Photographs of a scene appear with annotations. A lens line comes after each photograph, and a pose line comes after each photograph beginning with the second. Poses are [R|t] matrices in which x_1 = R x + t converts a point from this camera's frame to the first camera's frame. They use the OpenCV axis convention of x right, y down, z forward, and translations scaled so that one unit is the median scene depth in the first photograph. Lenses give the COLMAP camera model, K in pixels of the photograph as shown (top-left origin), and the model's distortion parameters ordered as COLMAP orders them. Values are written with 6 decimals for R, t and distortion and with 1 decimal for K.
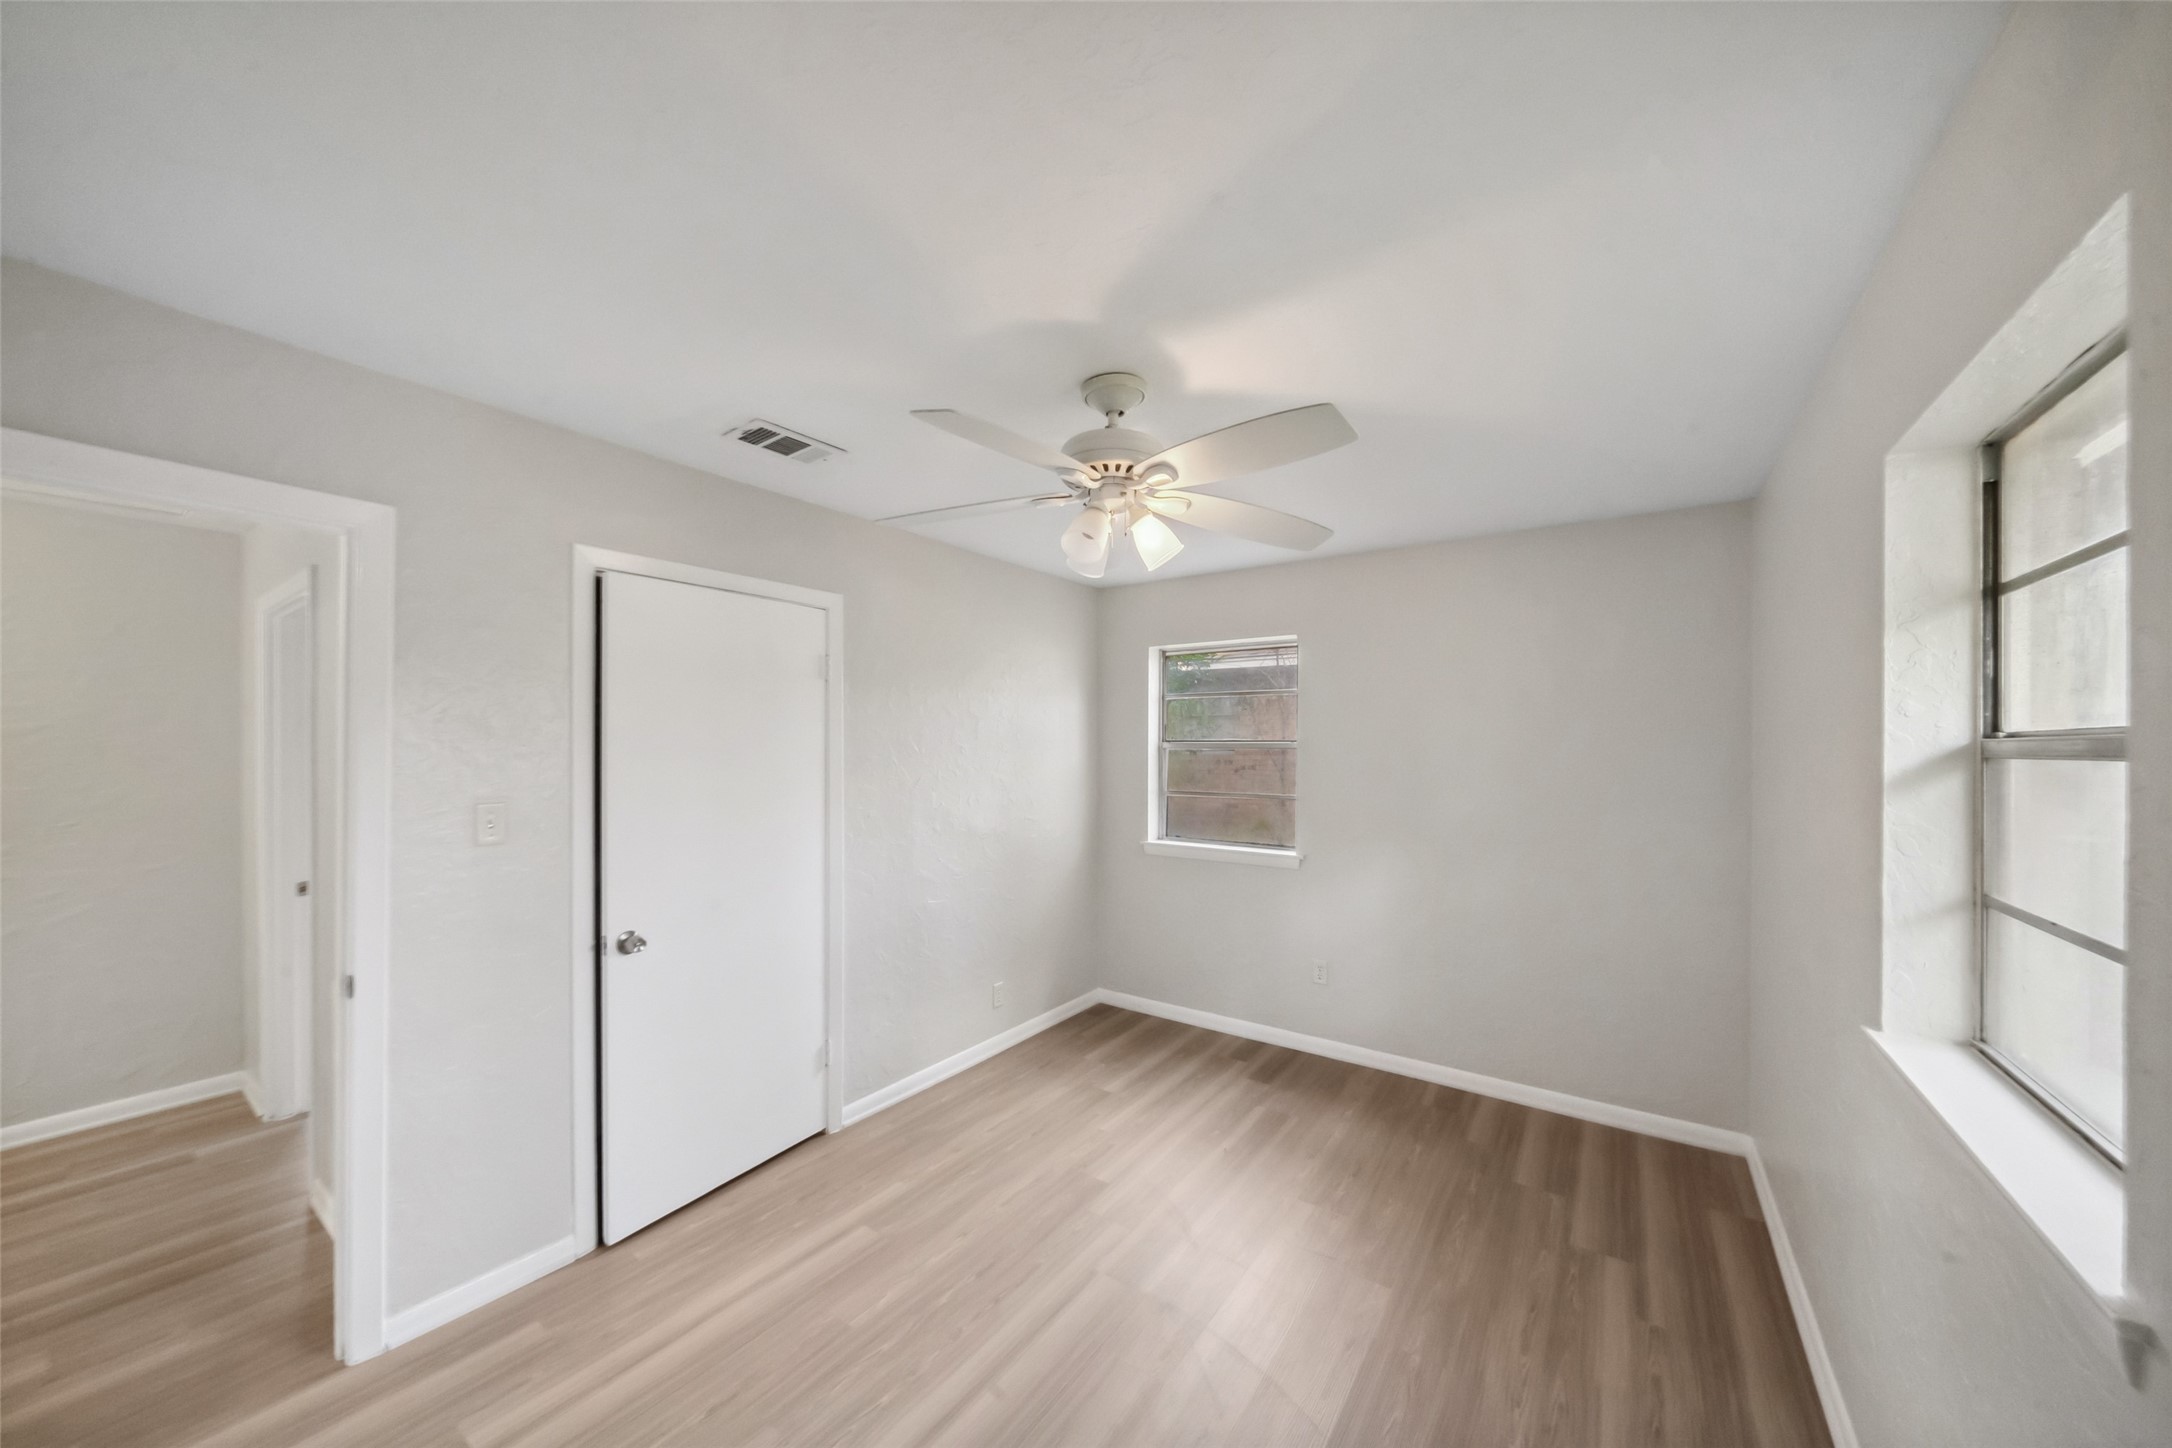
lens RADIAL K [[757.0, 0, 1092.2], [0, 757.0, 748.8], [0, 0, 1]] dist [-0.009990, 0.001150]
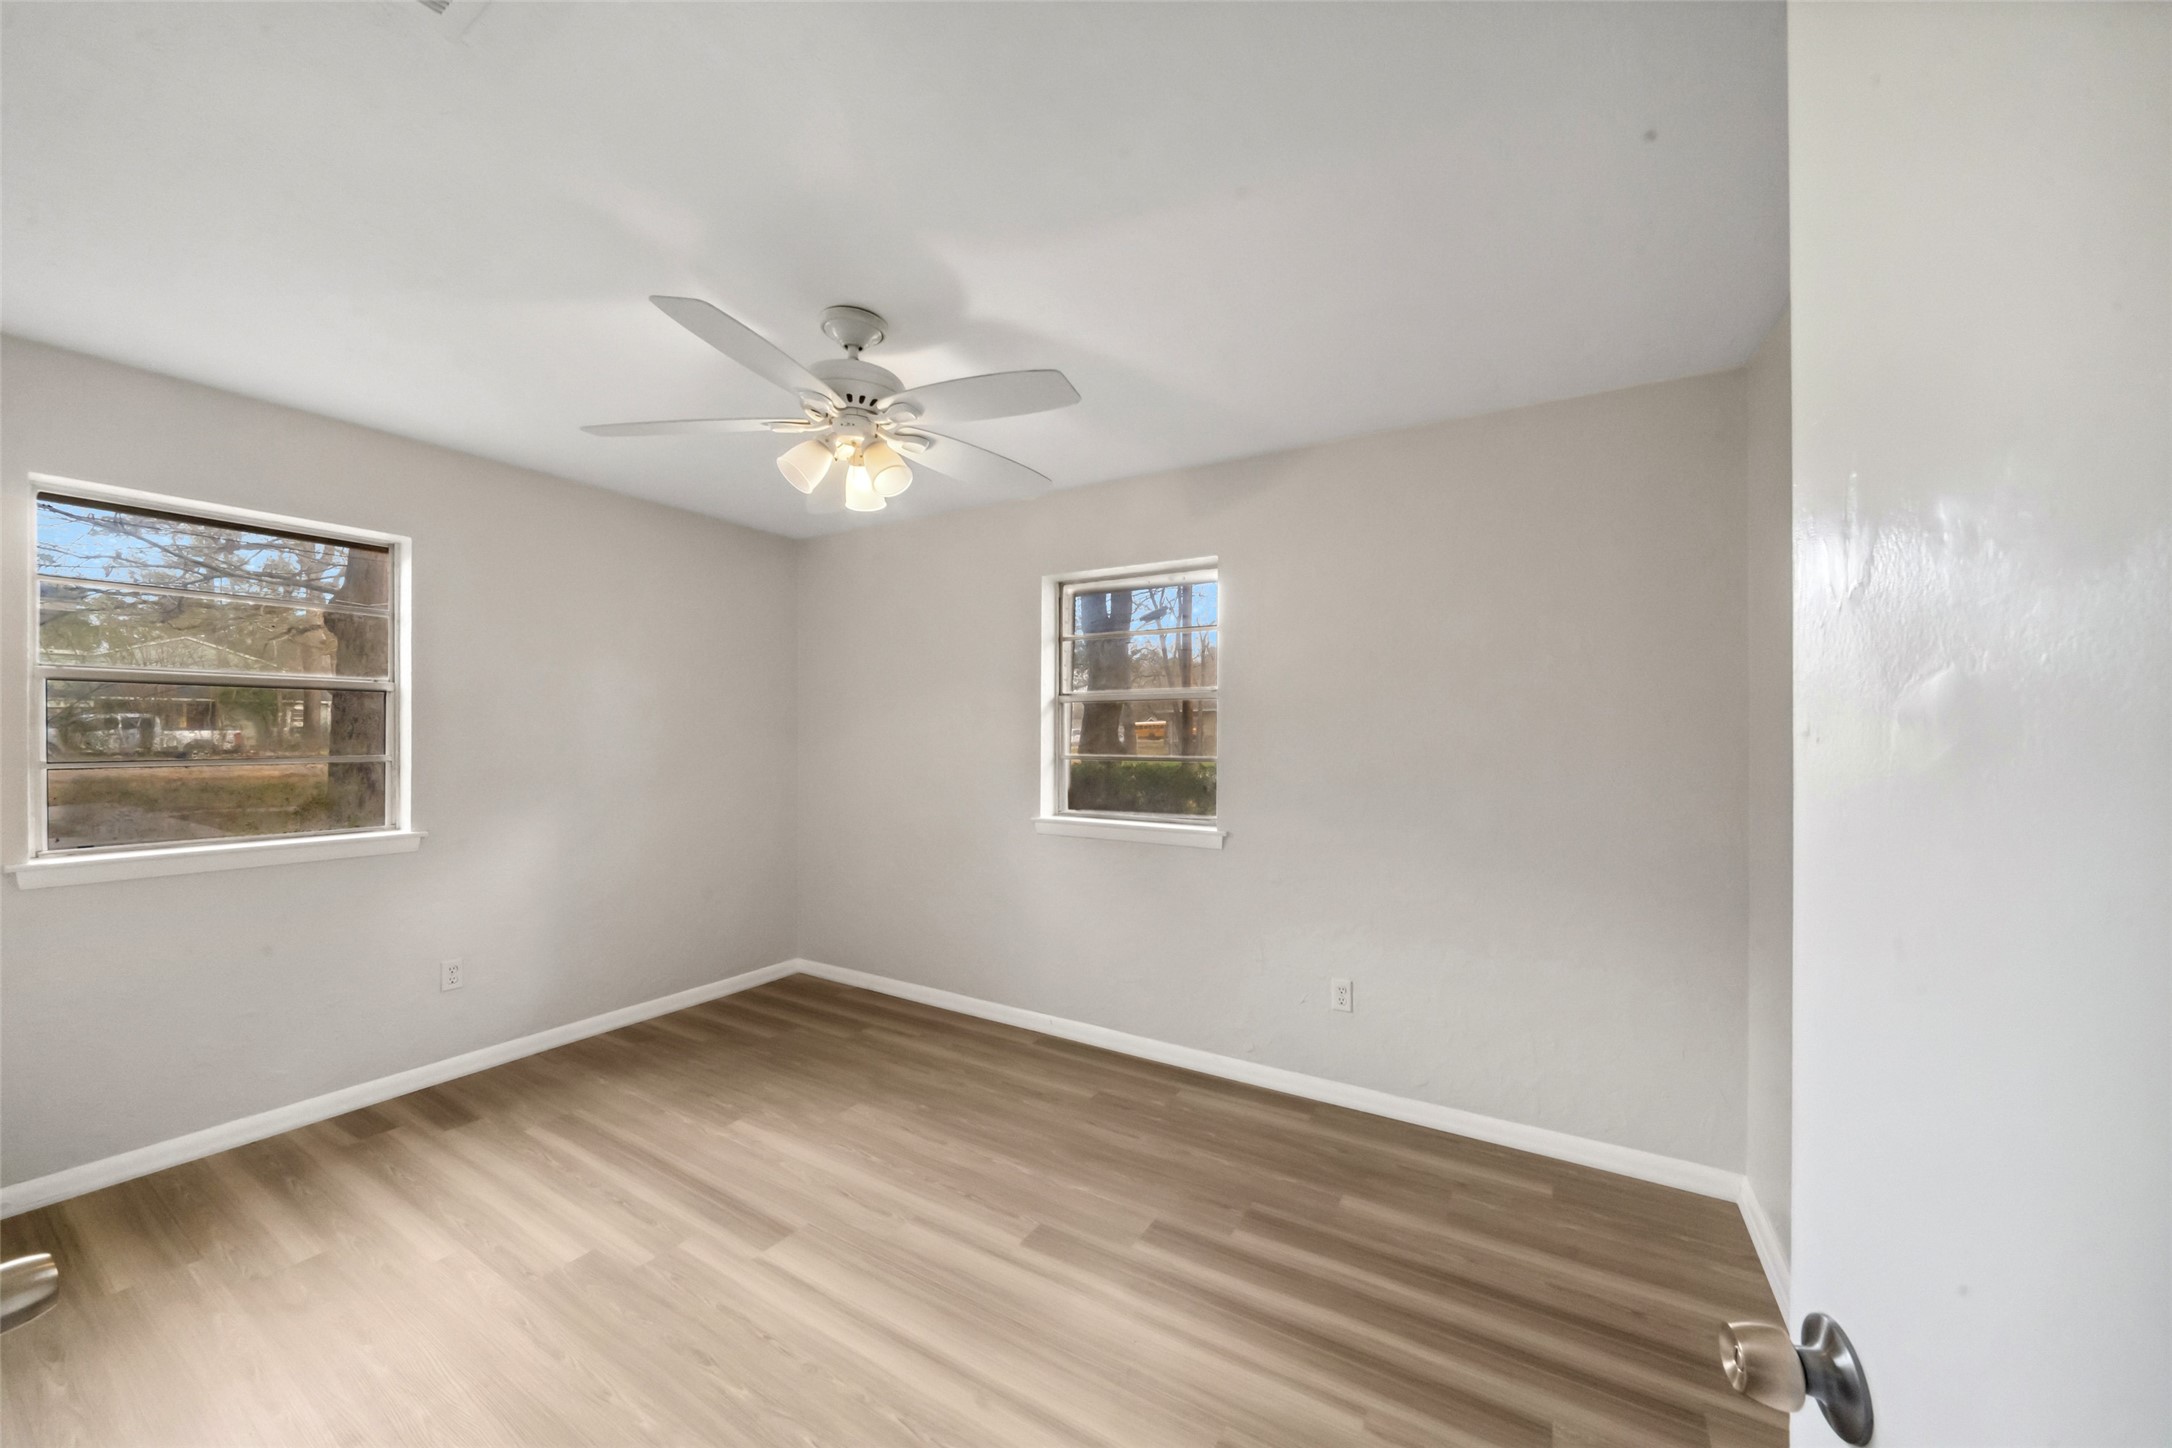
lens RADIAL K [[757.0, 0, 1095.4], [0, 757.0, 708.5], [0, 0, 1]] dist [-0.009990, 0.001150]
pose [[-0.063227, 0.018883, 0.997821, -0.624148], [-0.003511, 0.999811, -0.019143, 0.033809], [-0.997993, -0.004713, -0.063149, 0.439415]]
